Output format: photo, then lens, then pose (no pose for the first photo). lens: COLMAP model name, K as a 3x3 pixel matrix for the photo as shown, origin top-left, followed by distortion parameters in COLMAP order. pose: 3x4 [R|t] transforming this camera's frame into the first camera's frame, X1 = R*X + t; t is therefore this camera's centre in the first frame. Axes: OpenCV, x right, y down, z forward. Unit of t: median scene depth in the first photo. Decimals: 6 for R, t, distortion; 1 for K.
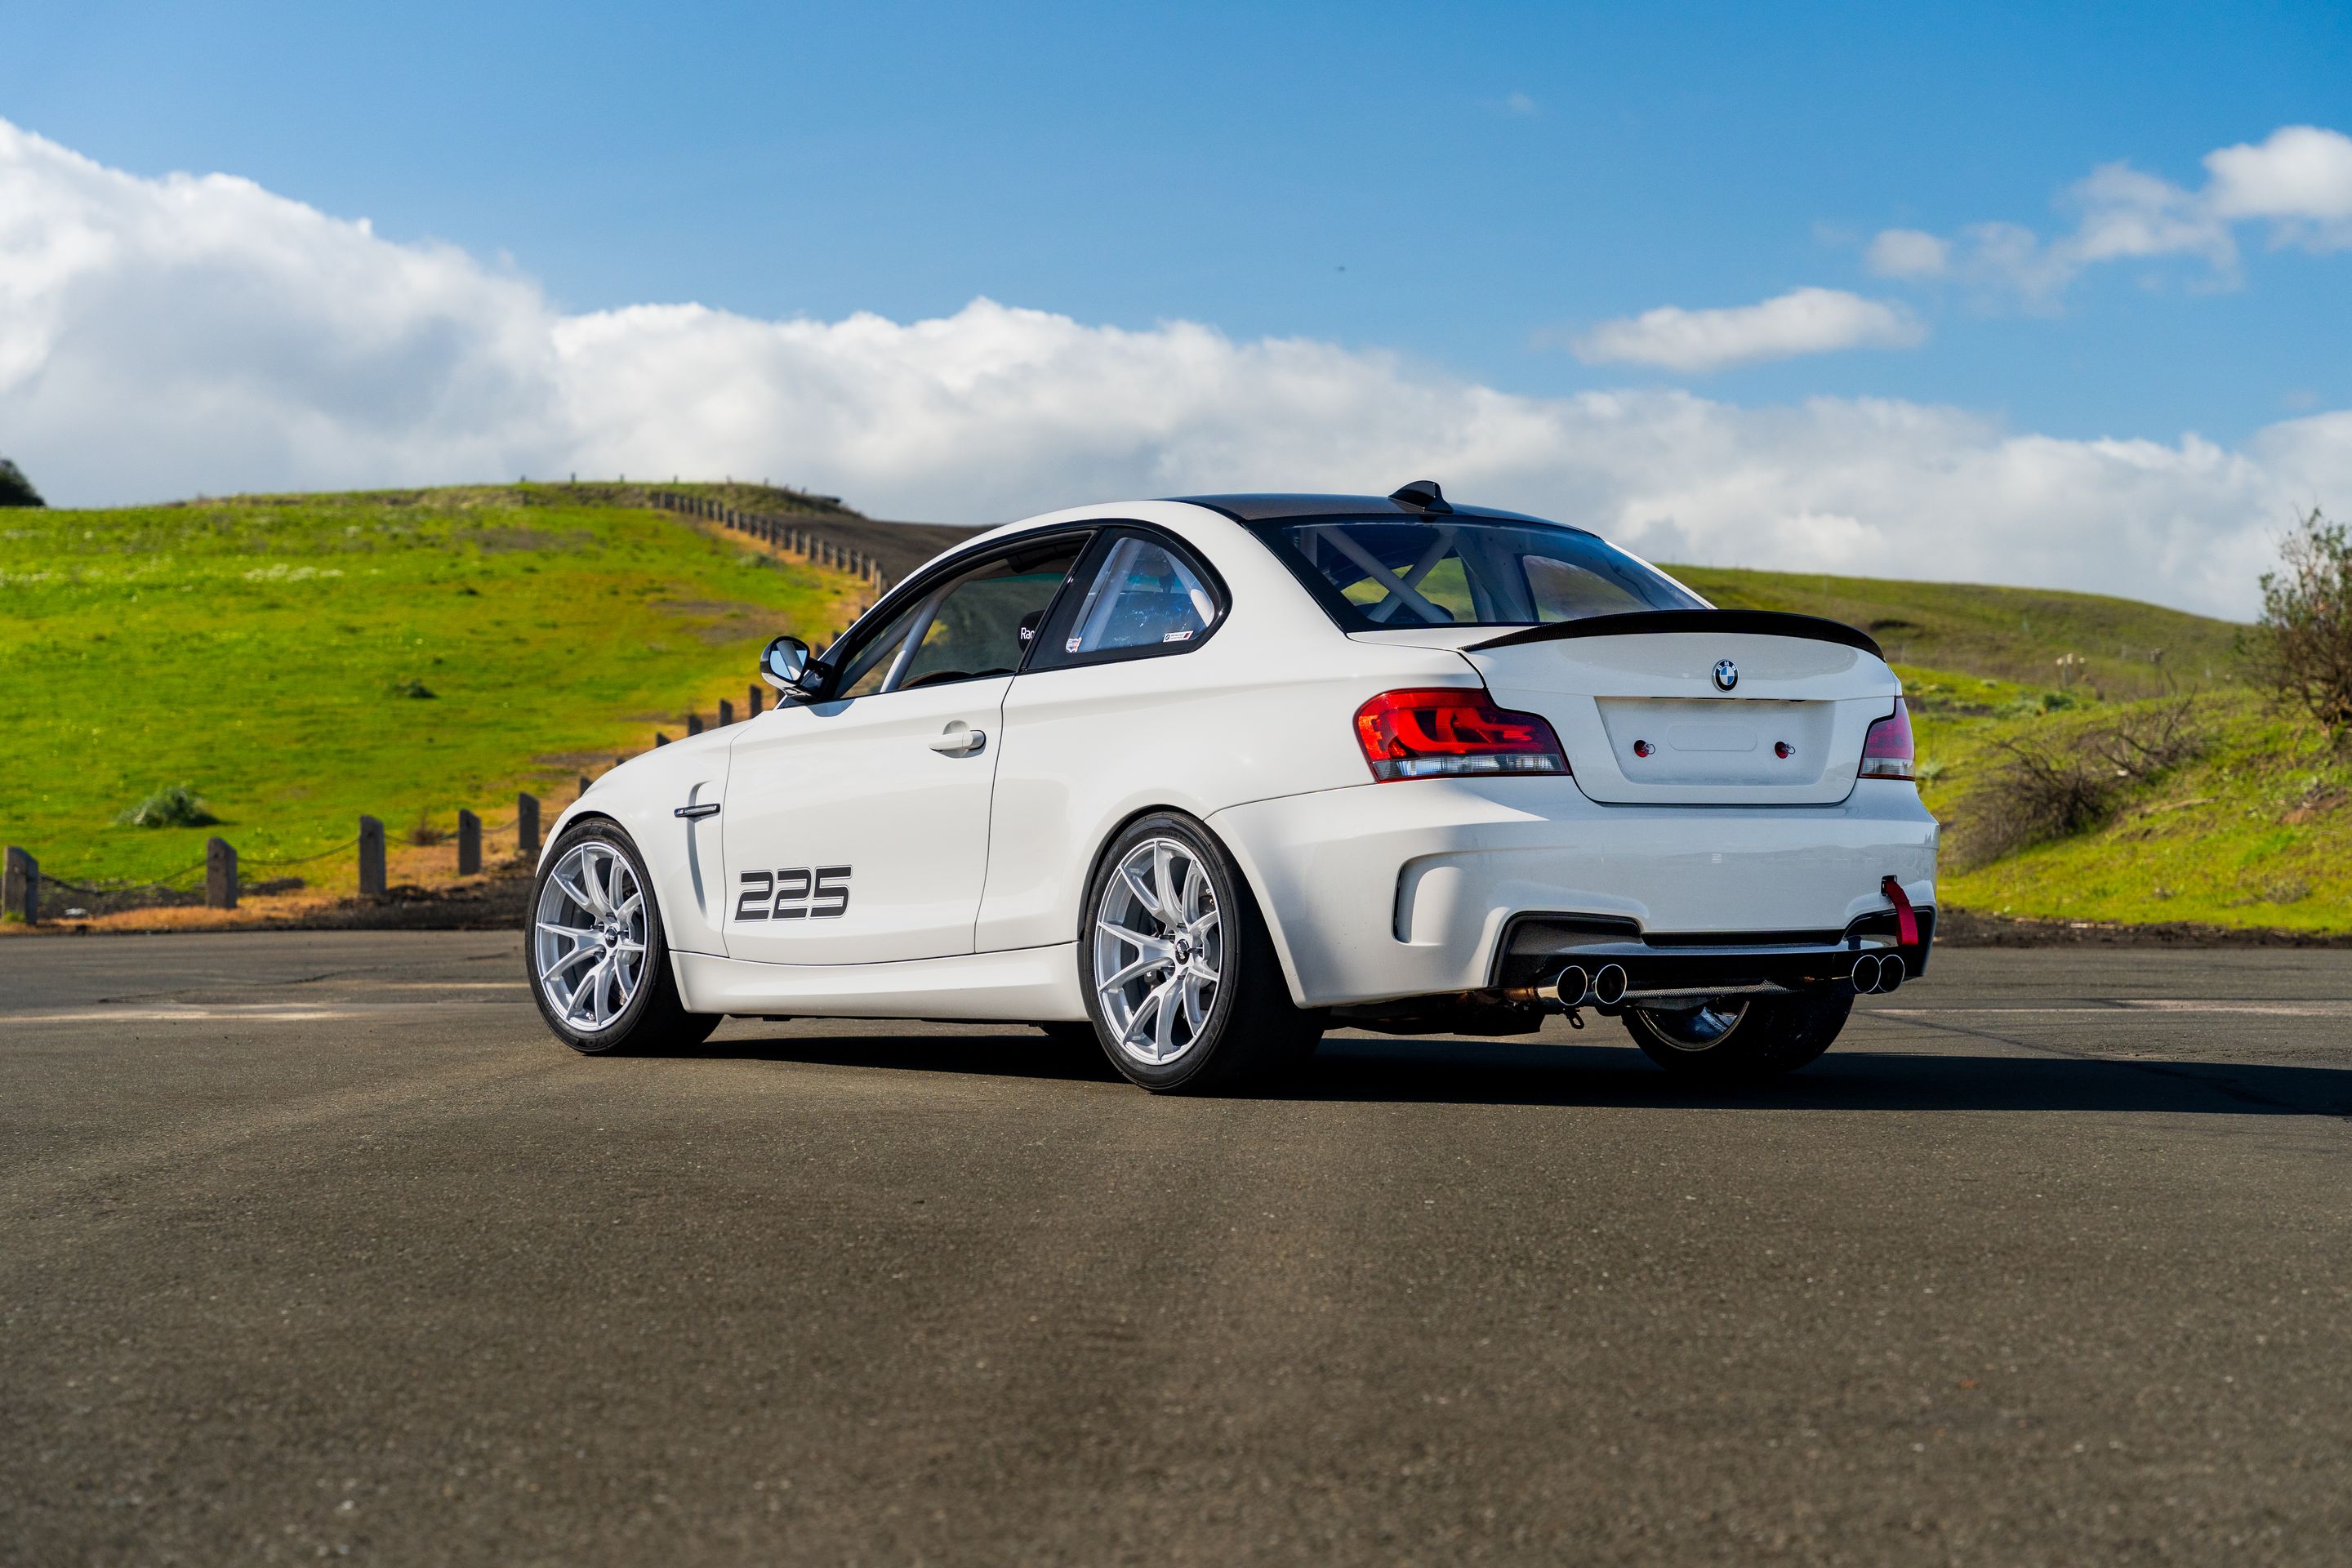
lens RADIAL K [[4719.0, 0, 1176.0], [0, 4719.0, 784.0], [0, 0, 1]] dist [0.013919, 0.532083]
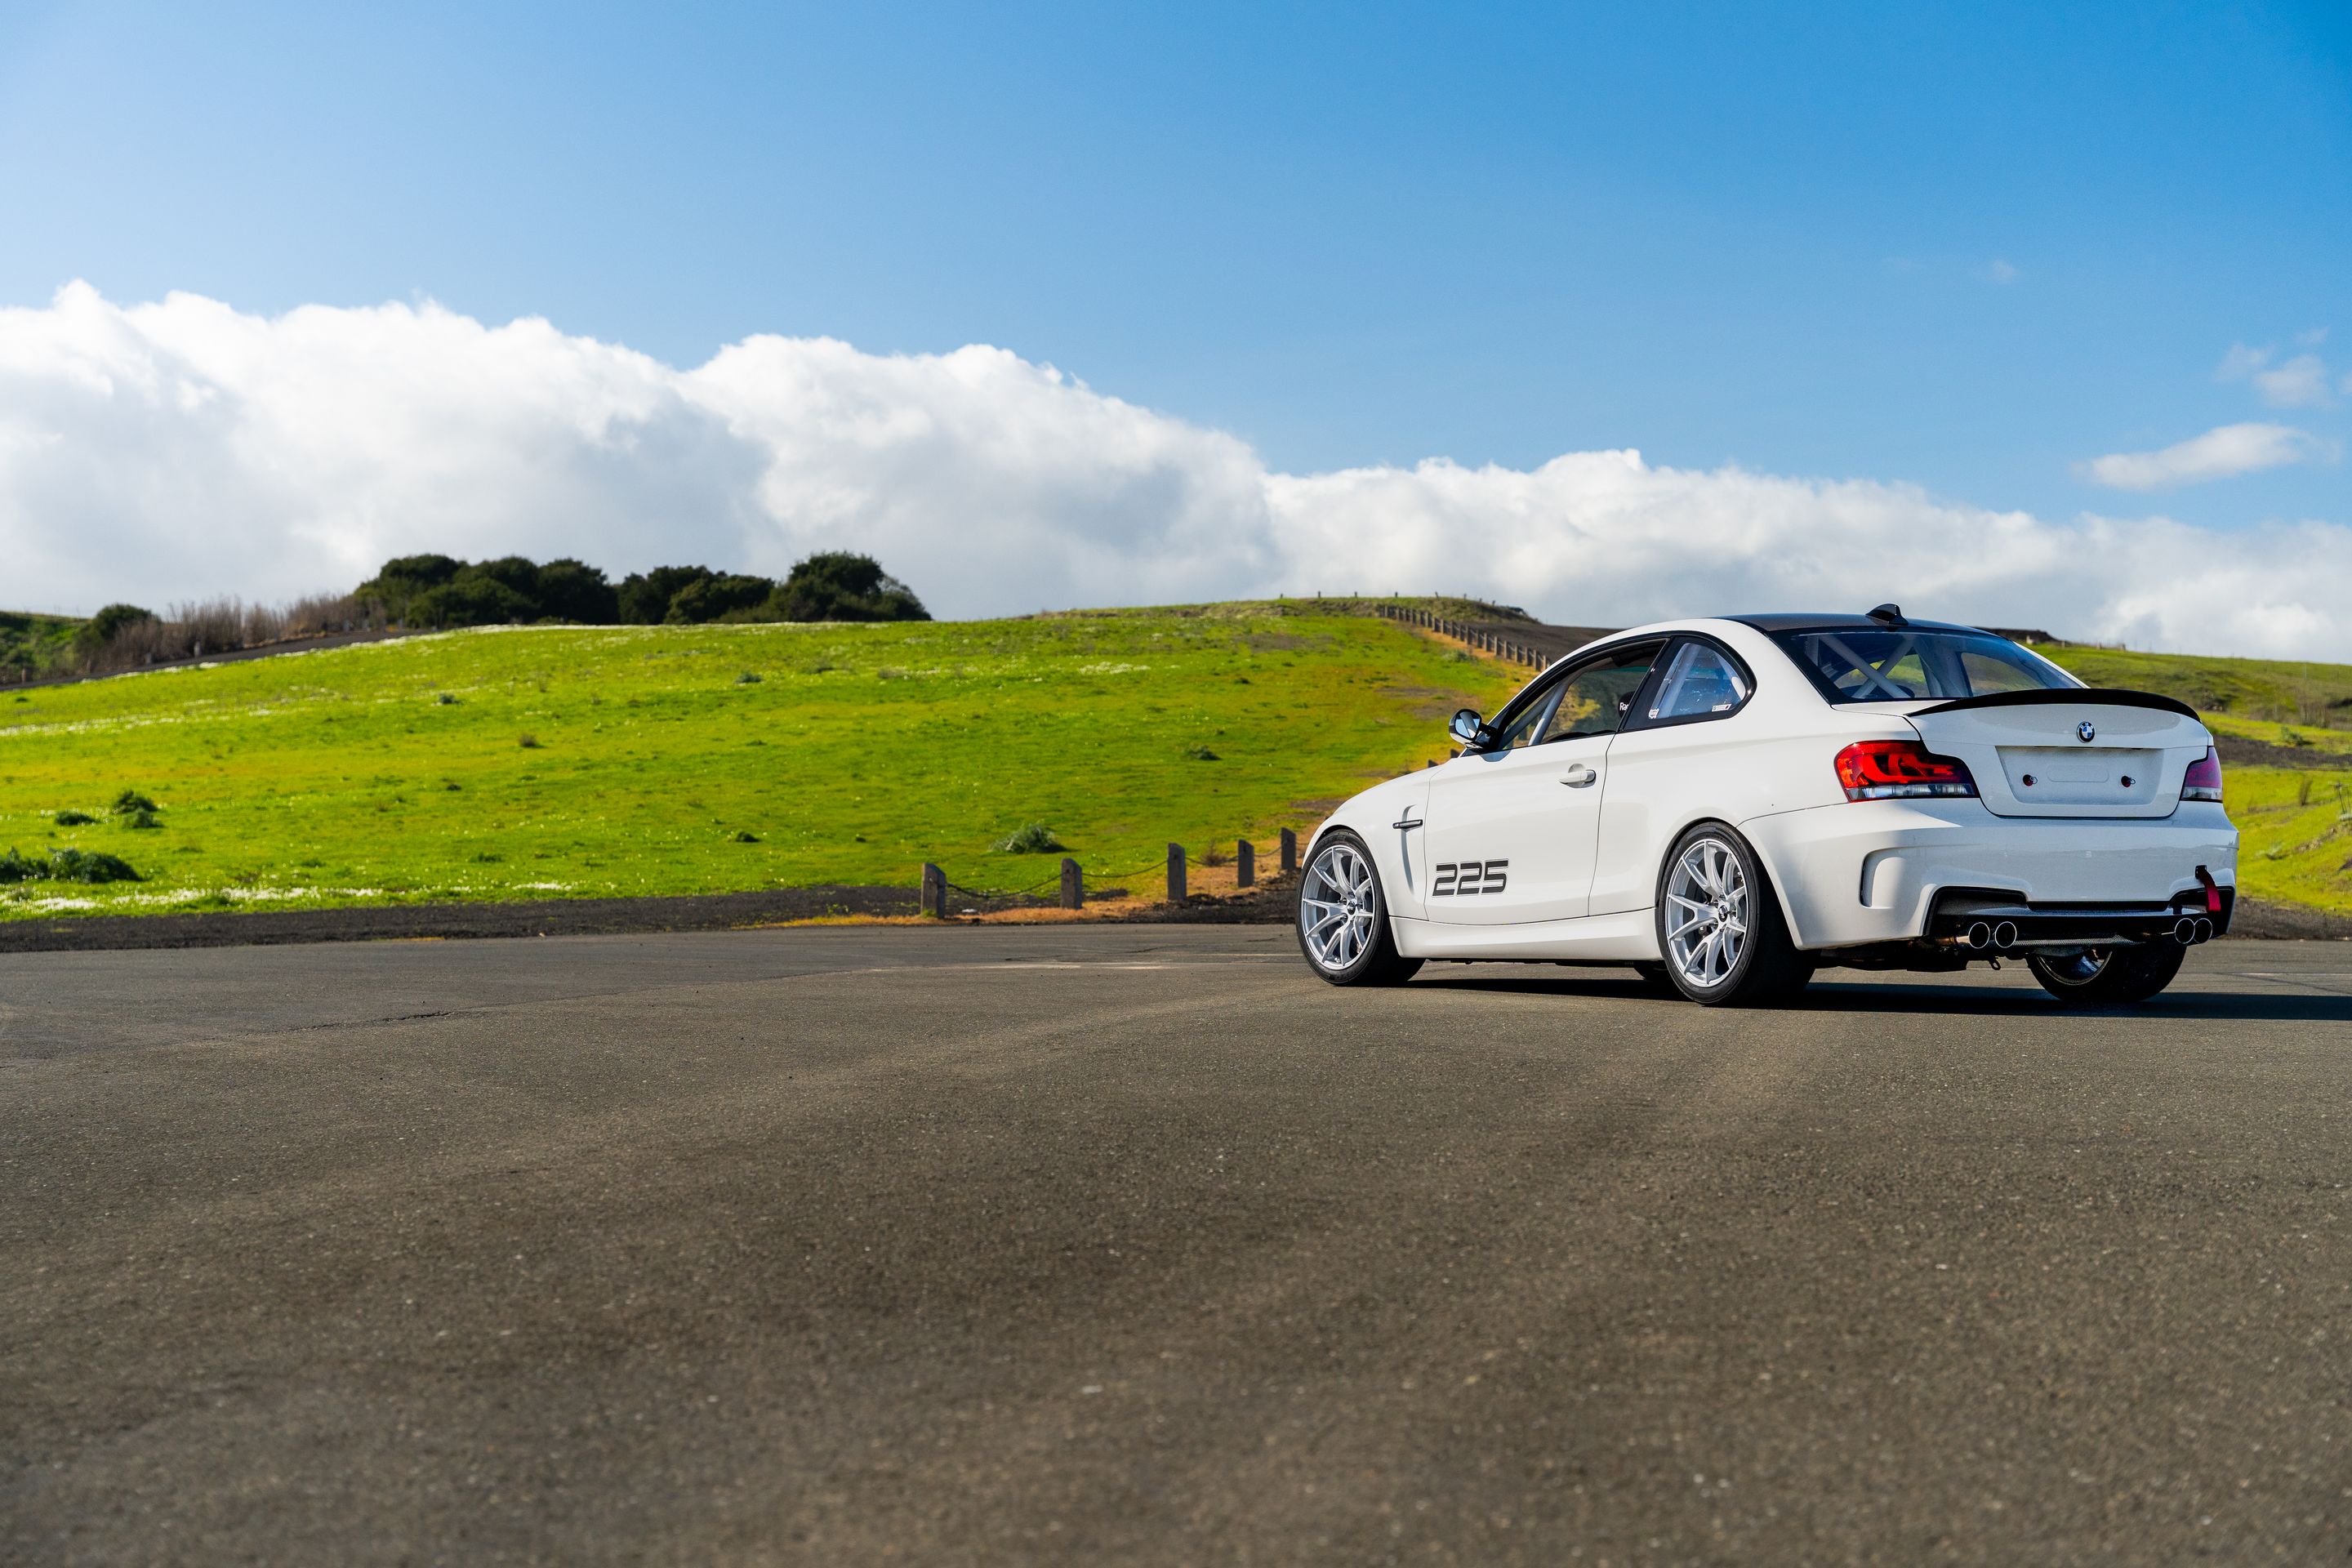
lens RADIAL K [[3588.0, 0, 1176.0], [0, 3588.0, 784.0], [0, 0, 1]] dist [0.041017, -0.064369]
pose [[0.986121, -0.000152, -0.166031, 0.005144], [-0.001792, 0.999932, -0.011560, 0.001899], [0.166021, 0.011697, 0.986053, -0.046449]]
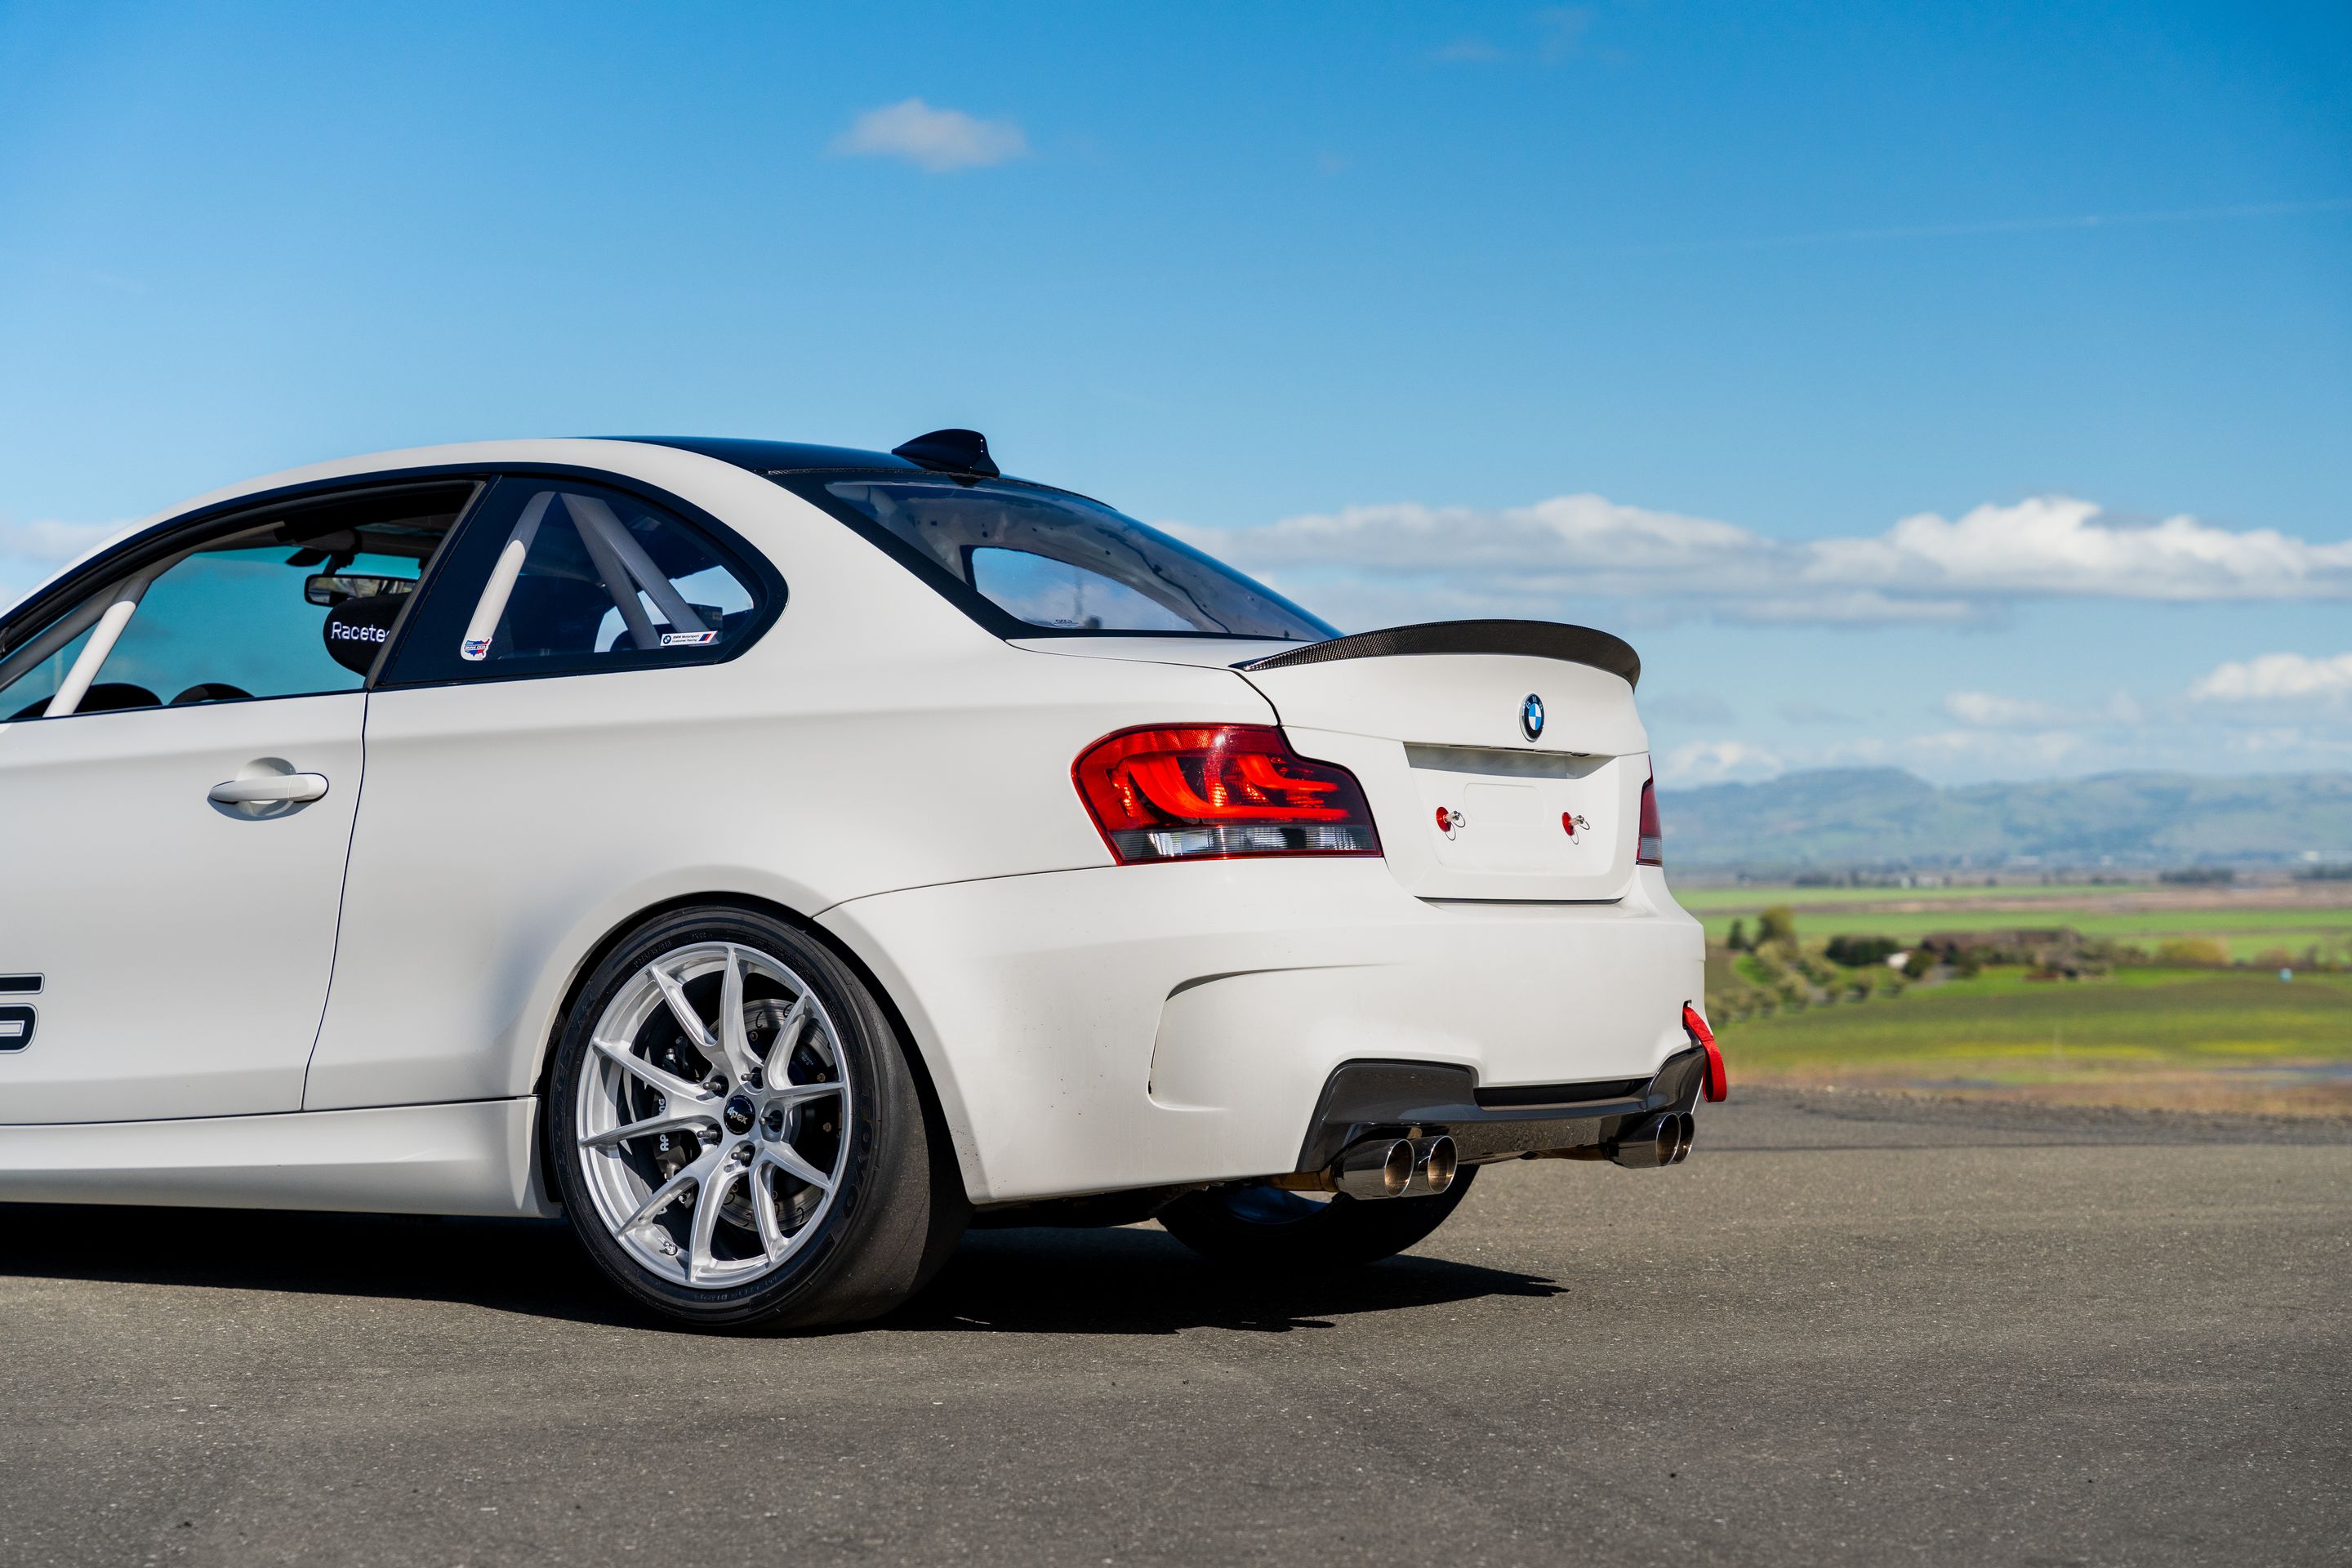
lens RADIAL K [[4719.0, 0, 1176.0], [0, 4719.0, 784.0], [0, 0, 1]] dist [0.013919, 0.532083]
pose [[0.921905, 0.016696, 0.387055, -0.051840], [-0.012522, 0.999833, -0.013305, -0.000721], [-0.387212, 0.007419, 0.921961, 0.094723]]
